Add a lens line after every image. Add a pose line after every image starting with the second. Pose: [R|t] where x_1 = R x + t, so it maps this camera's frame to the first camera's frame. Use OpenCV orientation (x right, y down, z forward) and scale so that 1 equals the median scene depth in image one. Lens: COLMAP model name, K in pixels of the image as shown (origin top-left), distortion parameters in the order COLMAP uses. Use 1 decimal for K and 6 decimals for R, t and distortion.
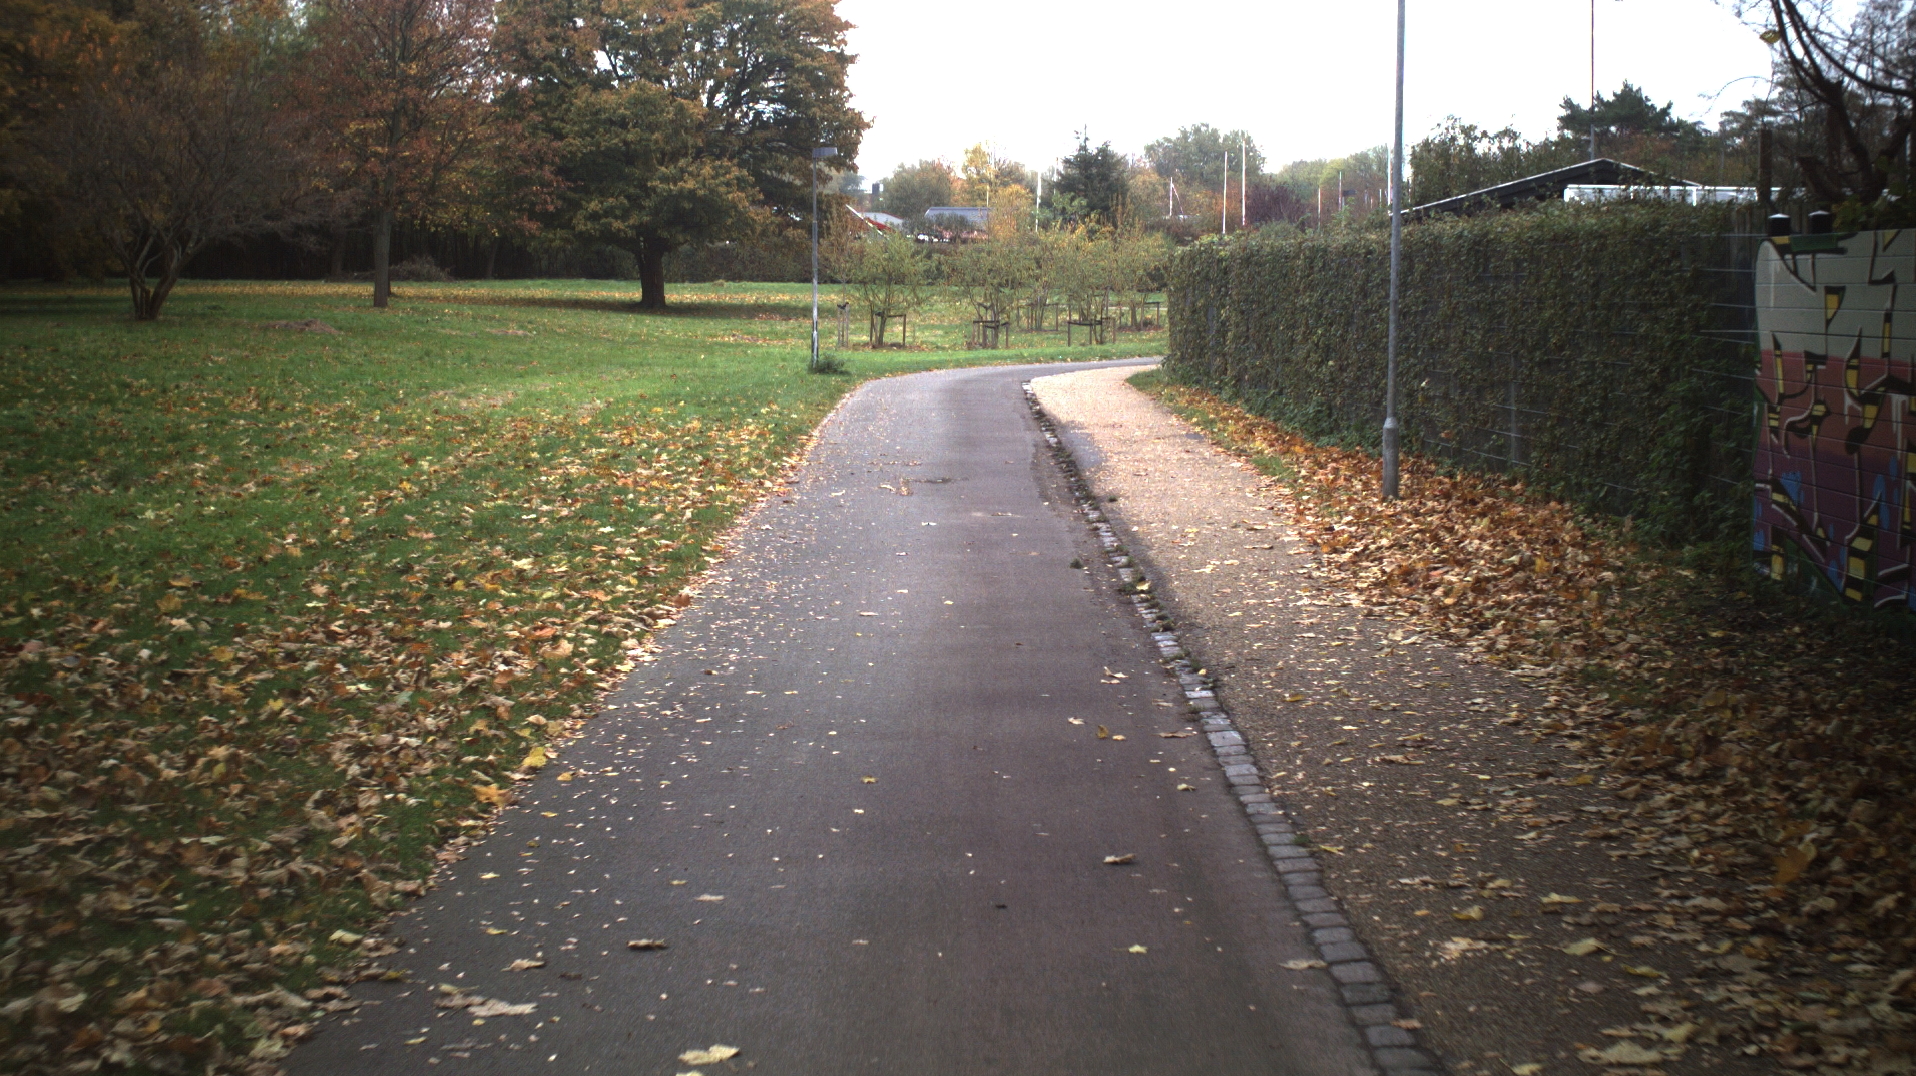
lens RADIAL K [[3430.0, 0, 958.0], [0, 3430.0, 538.0], [0, 0, 1]] dist [-0.310150, 0.294464]
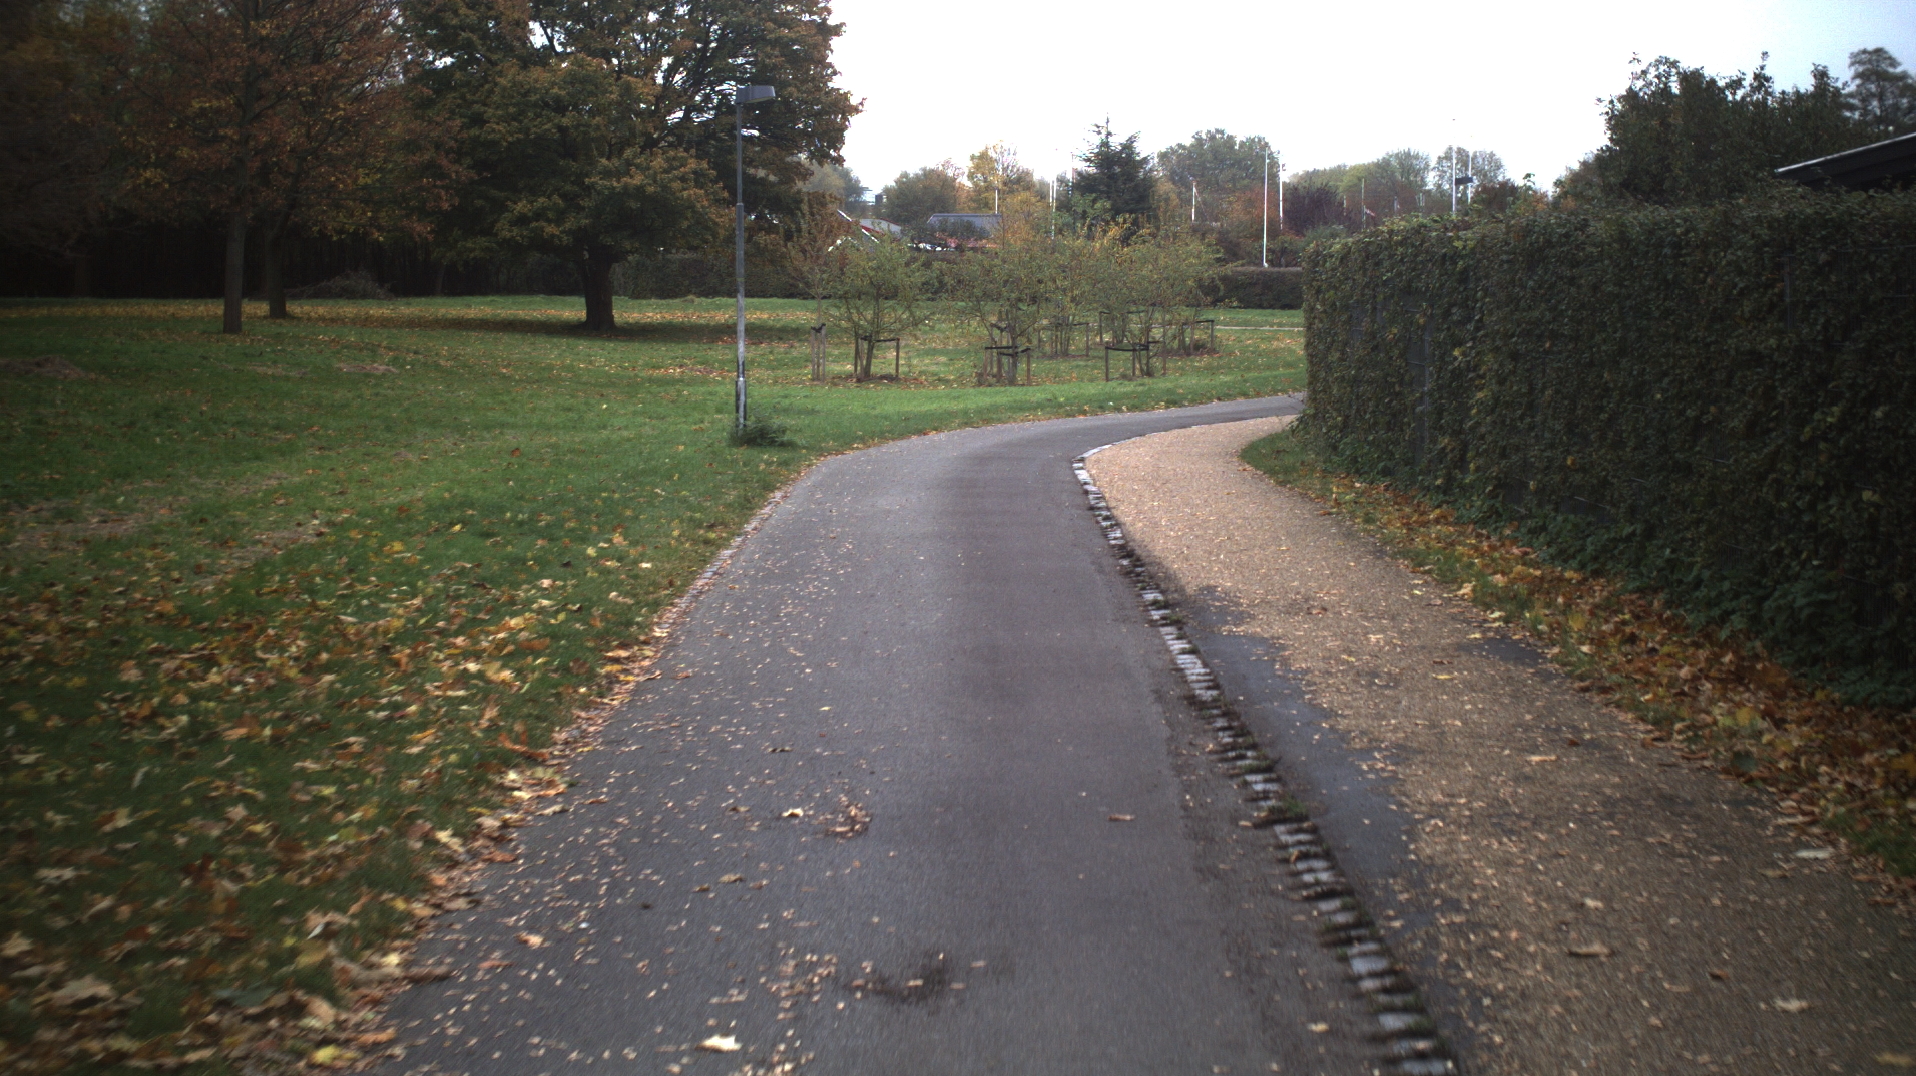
lens RADIAL K [[3430.0, 0, 958.0], [0, 3430.0, 538.0], [0, 0, 1]] dist [-0.310150, 0.294464]
pose [[0.999983, -0.005336, -0.002140, -0.000238], [0.005327, 0.999978, -0.004031, -0.014370], [0.002161, 0.004020, 0.999990, 0.189258]]
